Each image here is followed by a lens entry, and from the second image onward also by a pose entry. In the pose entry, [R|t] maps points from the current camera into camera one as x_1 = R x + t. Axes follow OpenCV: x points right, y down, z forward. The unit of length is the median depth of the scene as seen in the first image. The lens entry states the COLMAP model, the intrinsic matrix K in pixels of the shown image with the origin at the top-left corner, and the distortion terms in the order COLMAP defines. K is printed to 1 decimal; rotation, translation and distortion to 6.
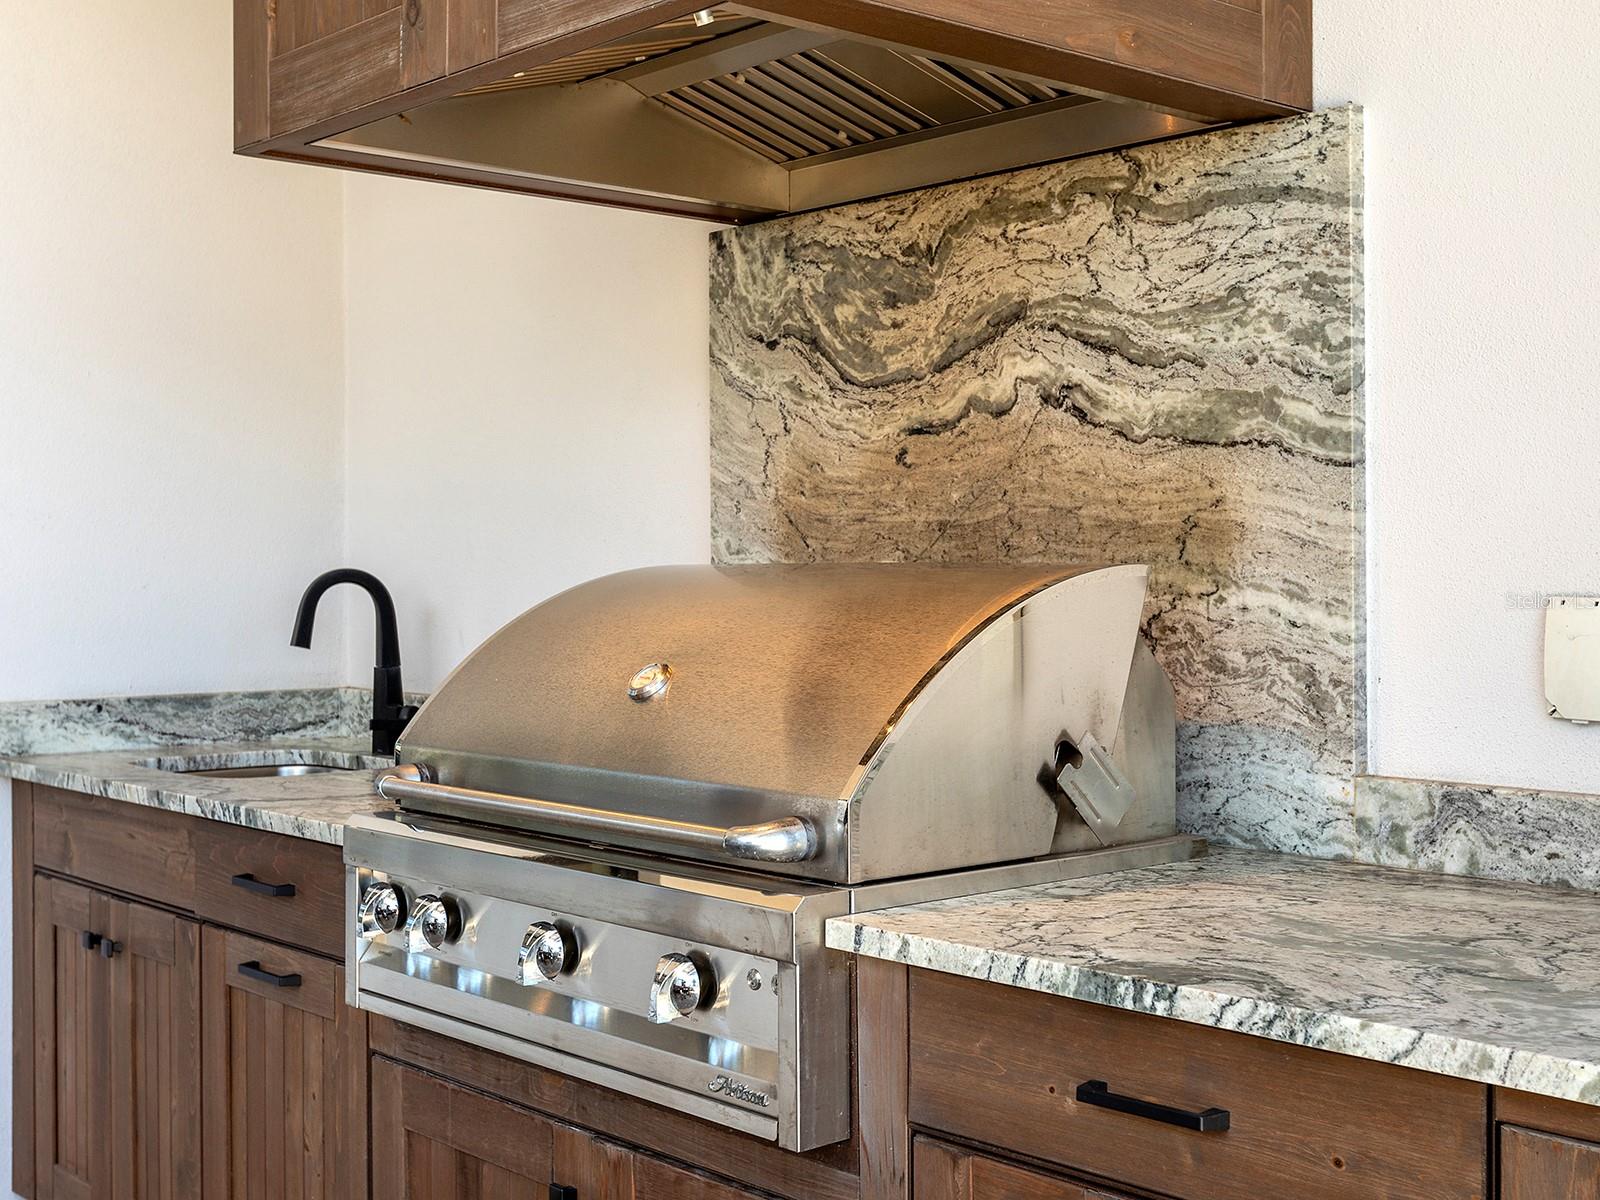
lens RADIAL K [[1972.8, 0, 800.0], [0, 1972.8, 600.0], [0, 0, 1]] dist [-0.017530, 0.001762]
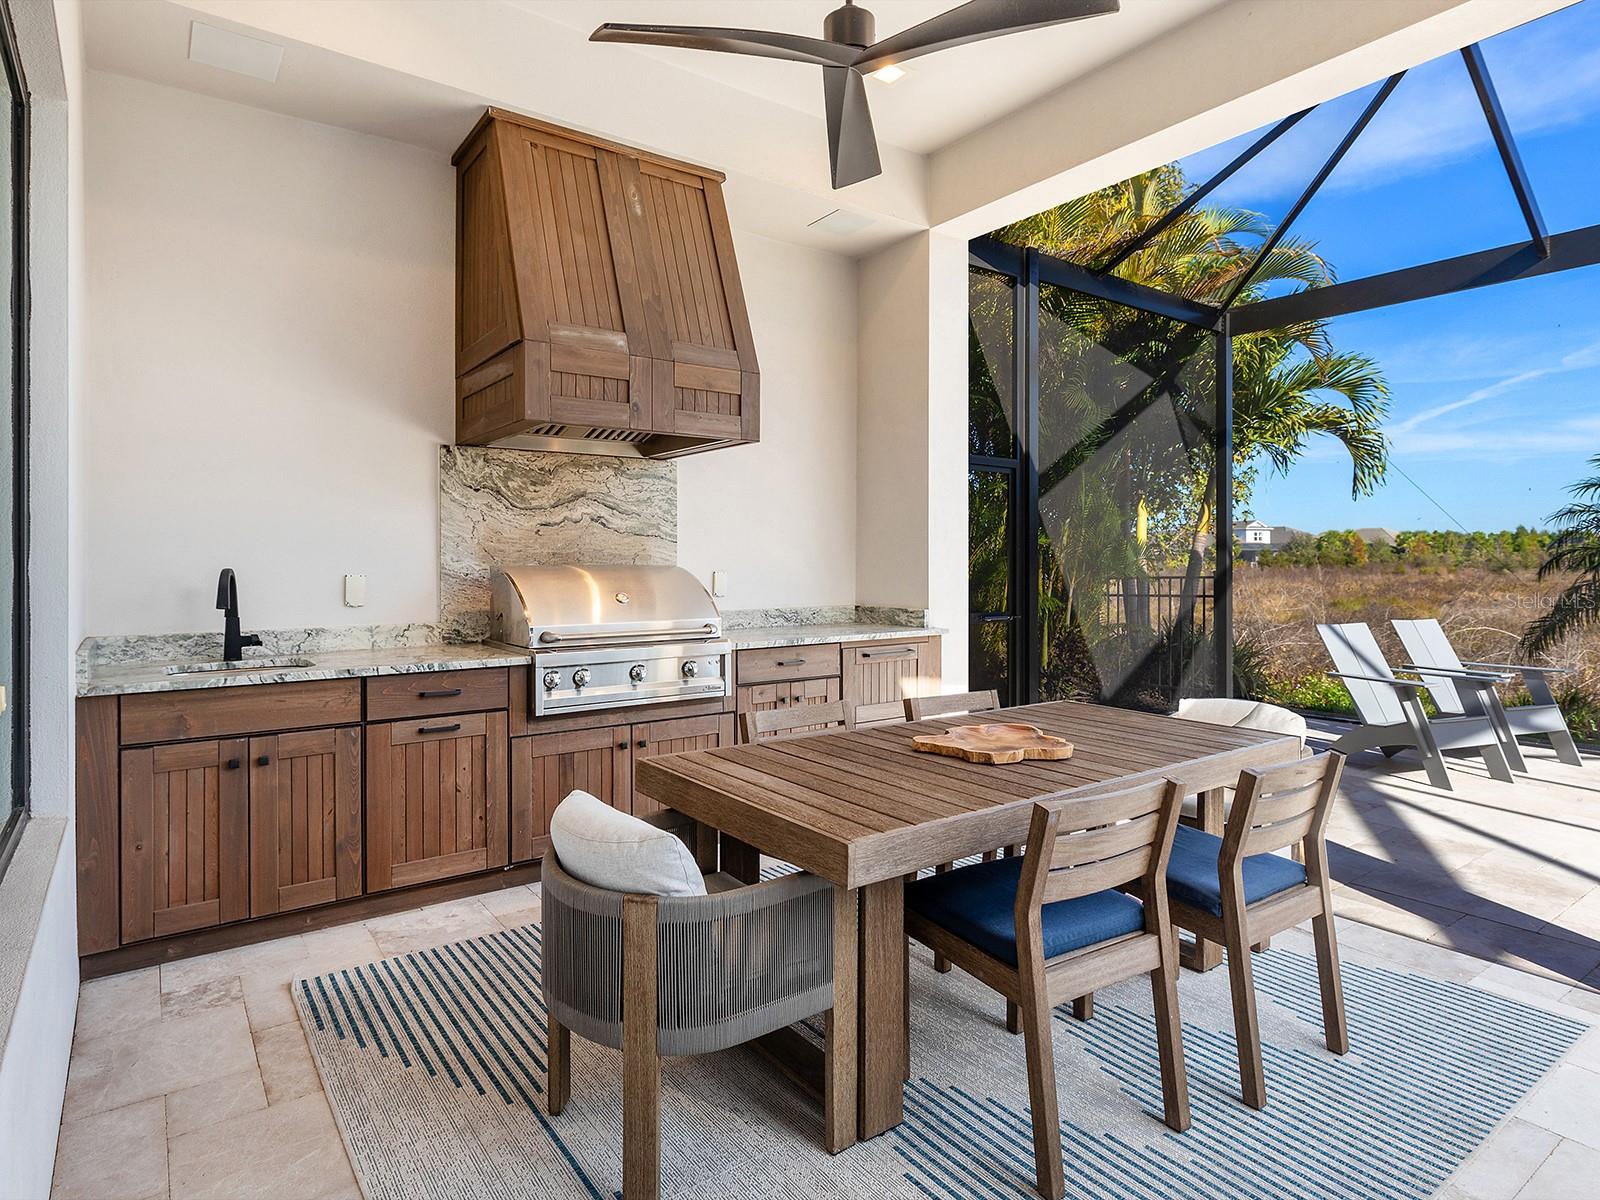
lens RADIAL K [[904.1, 0, 797.9], [0, 904.1, 569.2], [0, 0, 1]] dist [-0.001024, -0.000233]
pose [[0.101477, -0.007411, 0.994810, -1.381987], [0.018848, 0.999807, 0.005526, -0.012097], [-0.994659, 0.018189, 0.101597, 0.425452]]
